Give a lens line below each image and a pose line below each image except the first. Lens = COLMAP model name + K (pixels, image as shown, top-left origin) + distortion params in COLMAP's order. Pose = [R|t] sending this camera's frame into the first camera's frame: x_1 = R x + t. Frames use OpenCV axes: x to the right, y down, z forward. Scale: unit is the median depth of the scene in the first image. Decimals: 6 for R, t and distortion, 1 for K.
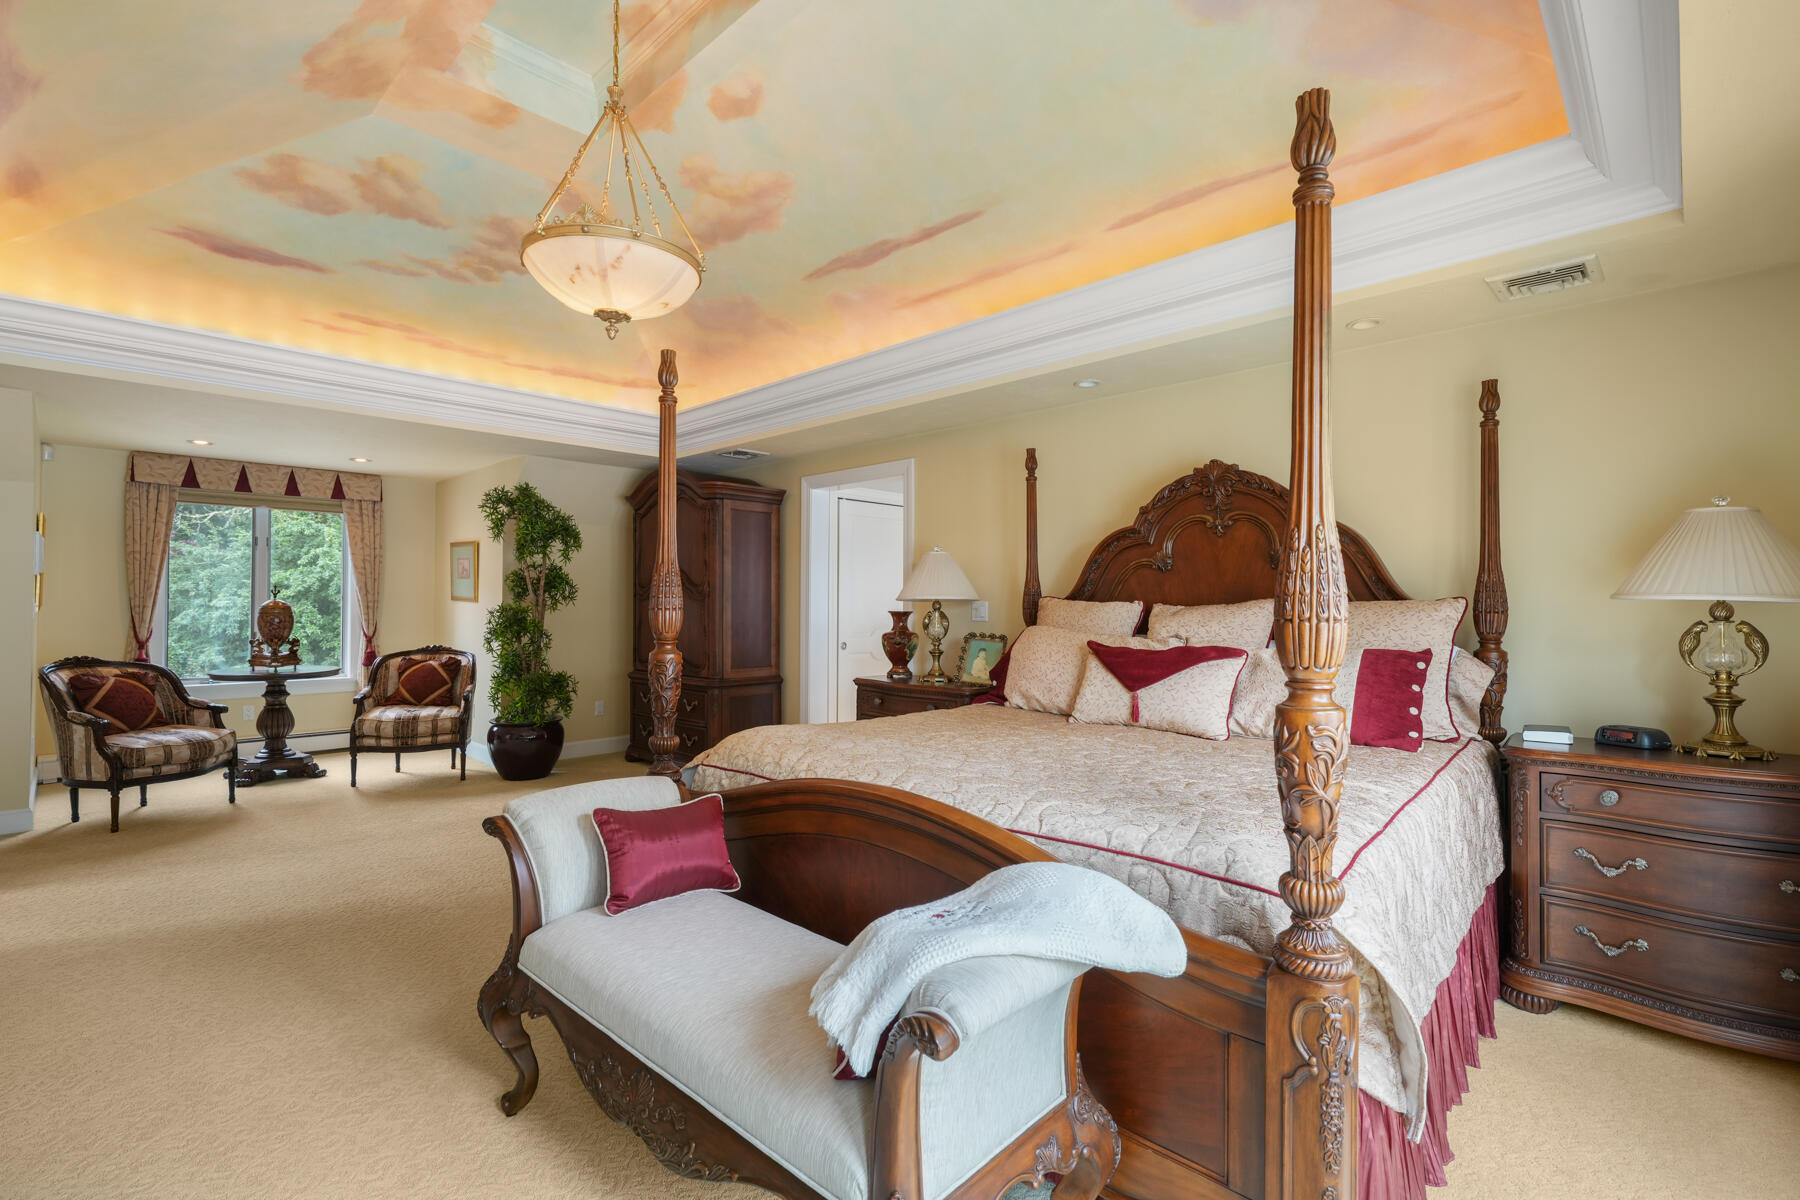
lens RADIAL K [[814.2, 0, 890.9], [0, 814.2, 587.0], [0, 0, 1]] dist [-0.002894, -0.000045]
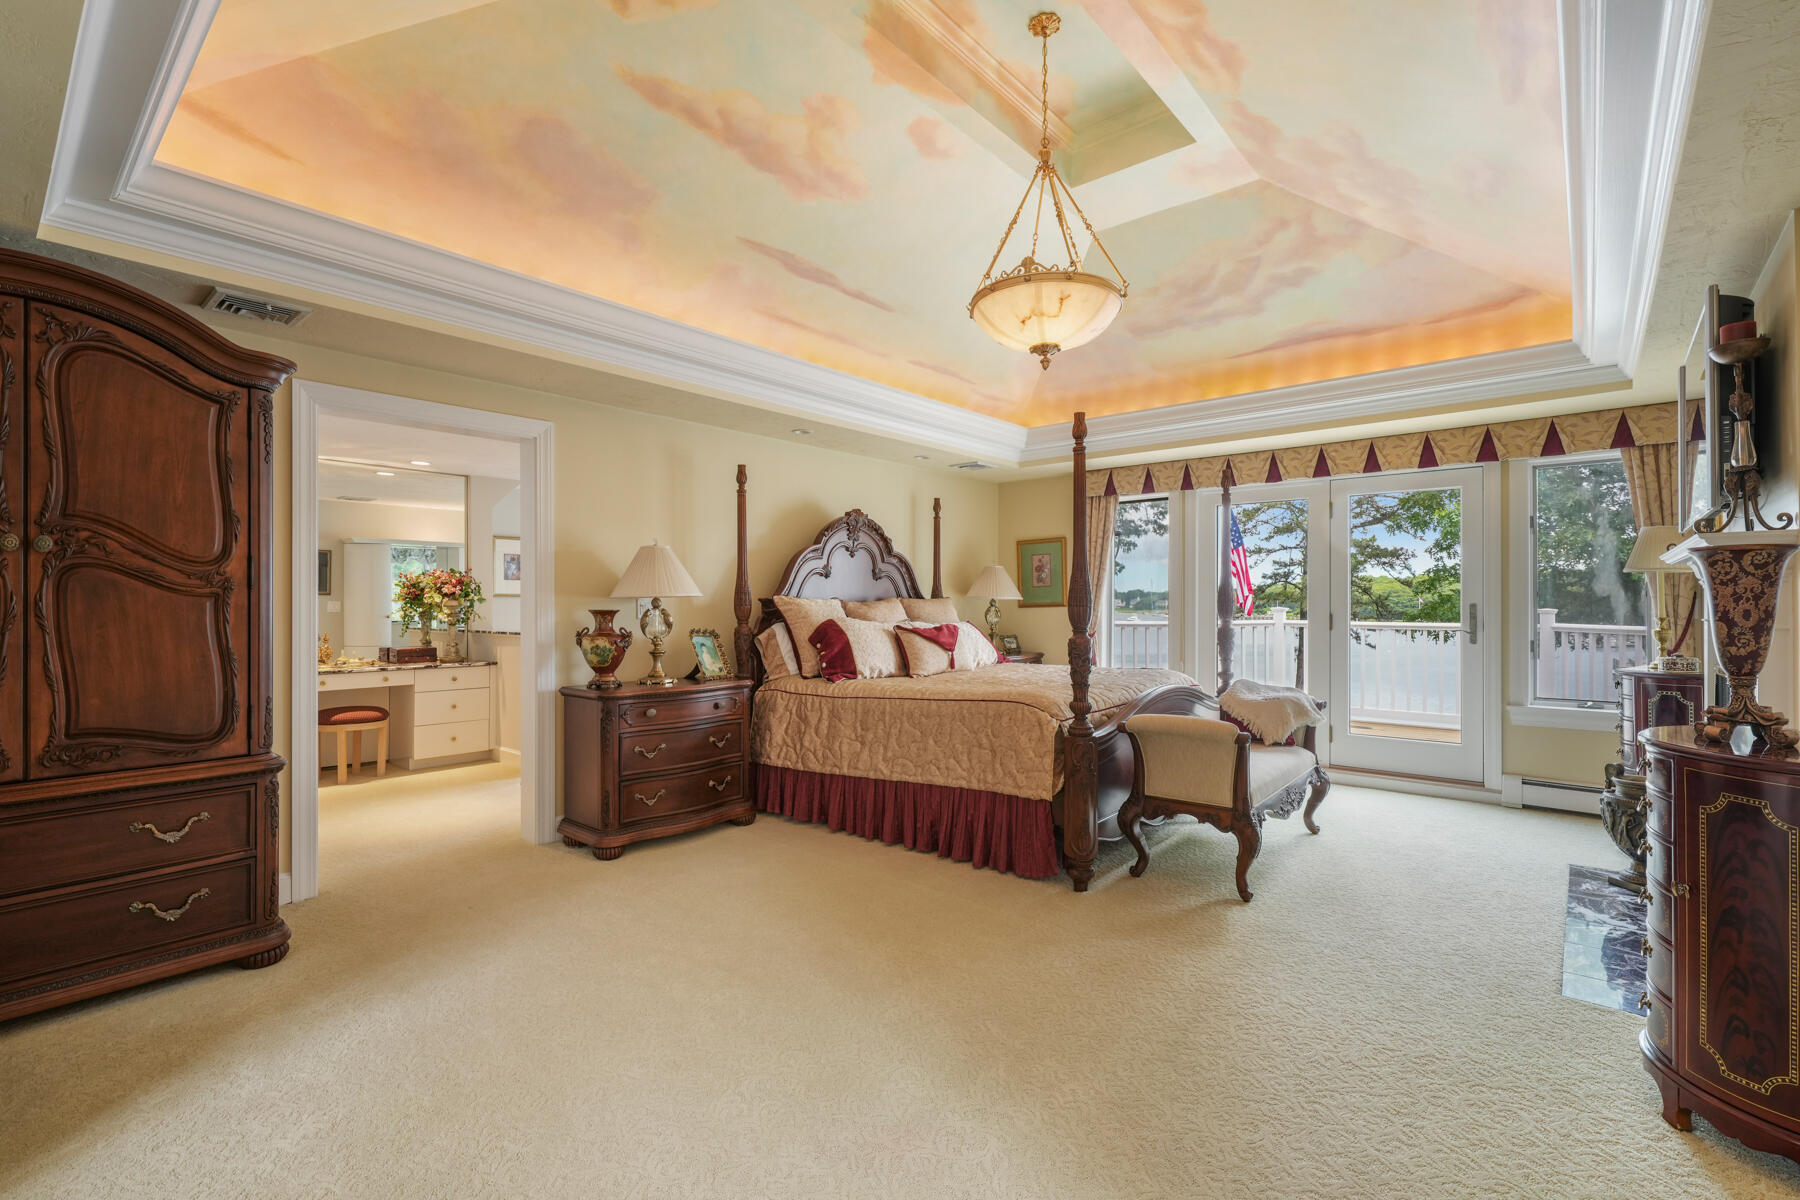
lens RADIAL K [[814.2, 0, 895.9], [0, 814.2, 609.2], [0, 0, 1]] dist [-0.002894, -0.000045]
pose [[-0.069445, -0.017063, 0.997440, -0.989294], [-0.023989, 0.999593, 0.015429, 0.009570], [-0.997297, -0.022856, -0.069826, 0.858595]]
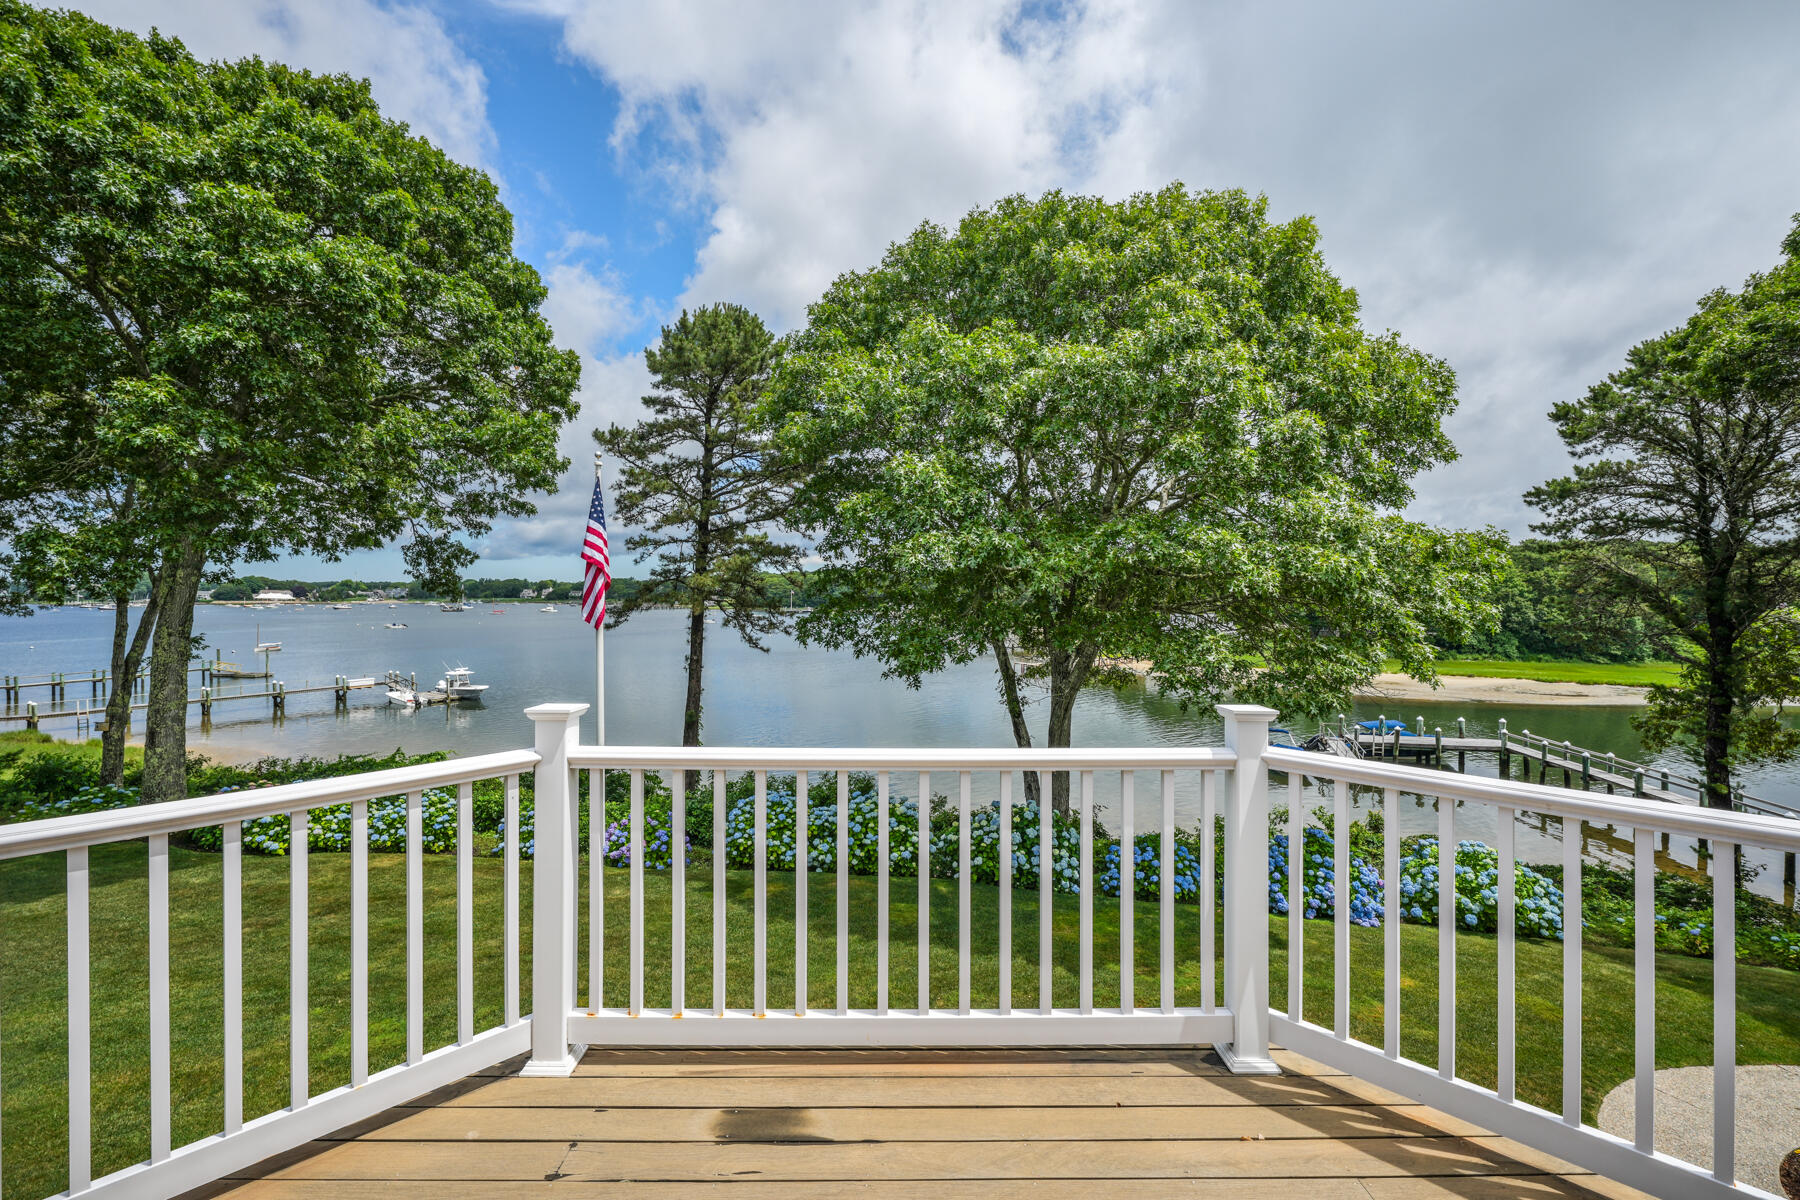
lens RADIAL K [[769.9, 0, 903.5], [0, 769.9, 595.0], [0, 0, 1]] dist [0.000607, 0.000010]
pose [[-0.702640, -0.012932, 0.711428, -0.865565], [-0.023861, 0.999701, -0.005395, 0.001072], [-0.711145, -0.020766, -0.702739, 0.775970]]
